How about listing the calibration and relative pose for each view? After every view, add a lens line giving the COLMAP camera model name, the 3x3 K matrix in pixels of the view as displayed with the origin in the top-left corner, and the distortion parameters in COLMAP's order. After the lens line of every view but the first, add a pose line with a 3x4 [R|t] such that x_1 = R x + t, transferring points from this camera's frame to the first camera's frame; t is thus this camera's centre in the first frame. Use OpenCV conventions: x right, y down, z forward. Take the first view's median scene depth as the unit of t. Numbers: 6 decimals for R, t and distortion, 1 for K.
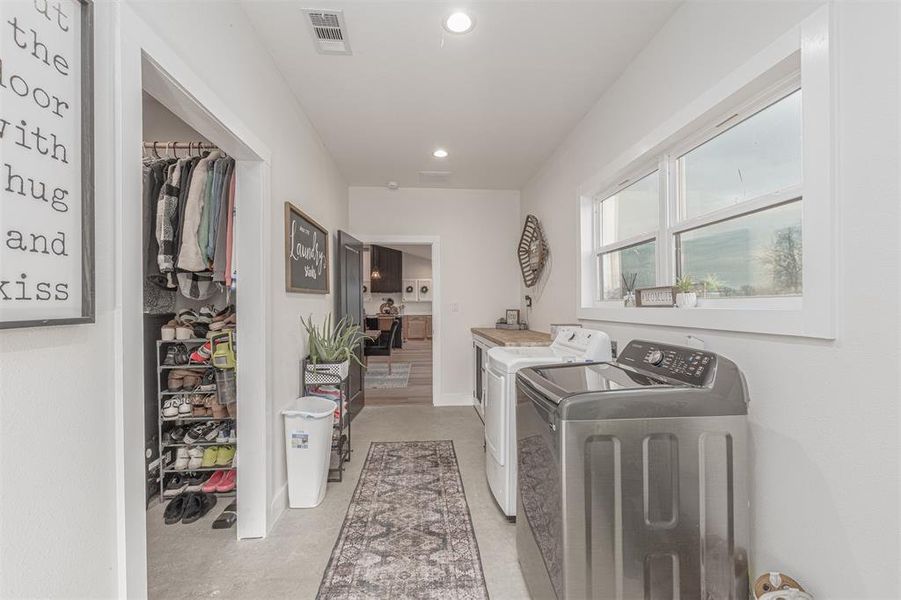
lens RADIAL K [[399.0, 0, 446.9], [0, 399.0, 300.5], [0, 0, 1]] dist [0.001963, -0.000009]
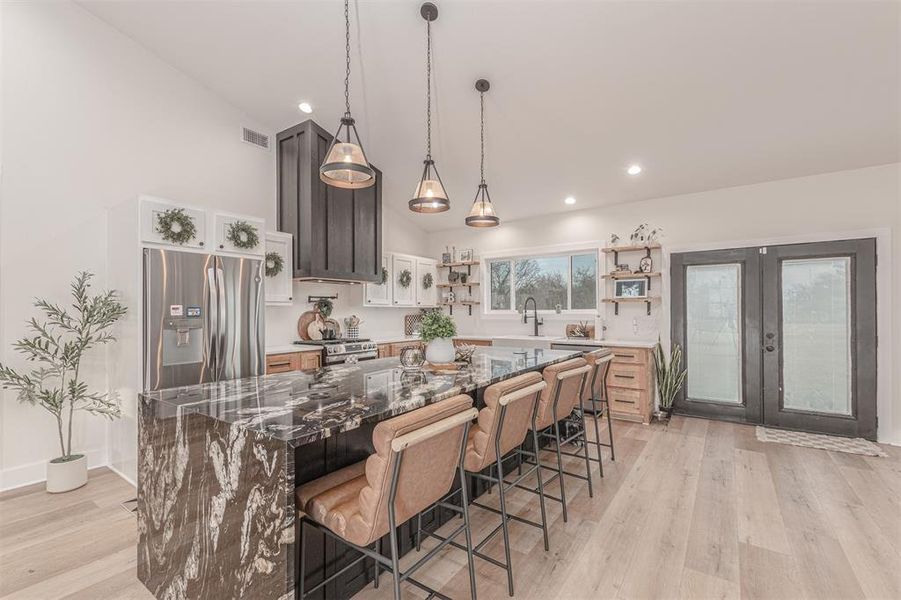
lens RADIAL K [[399.0, 0, 446.9], [0, 399.0, 300.5], [0, 0, 1]] dist [0.001963, -0.000009]
pose [[0.629825, 0.018774, 0.776510, -0.353370], [-0.005062, 0.999786, -0.020065, 0.004072], [-0.776721, 0.008707, 0.629785, 0.702907]]
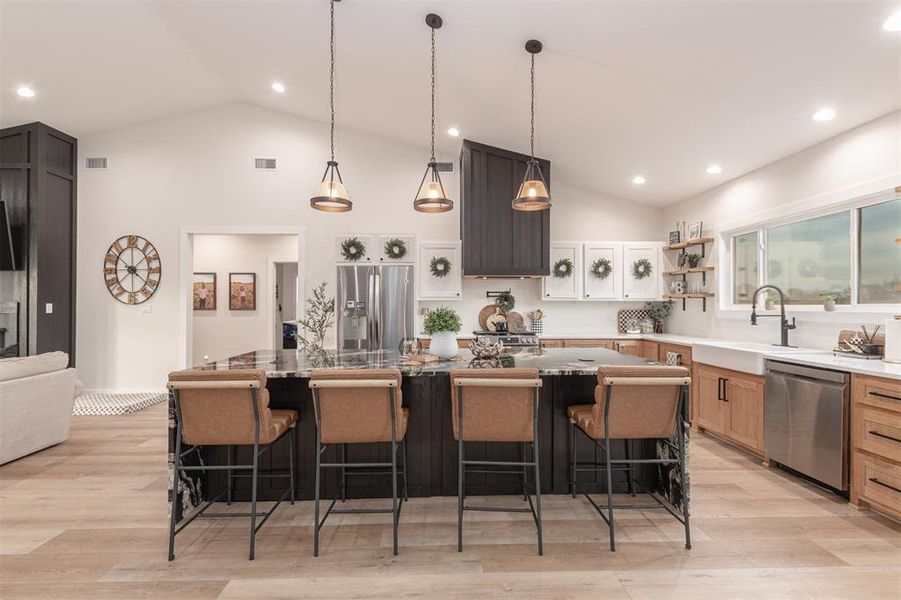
lens RADIAL K [[399.0, 0, 446.9], [0, 399.0, 300.5], [0, 0, 1]] dist [0.001963, -0.000009]
pose [[0.999176, 0.000437, -0.040588, -0.185253], [-0.000414, 1.000000, 0.000584, 0.002339], [0.040589, -0.000566, 0.999176, 0.623732]]
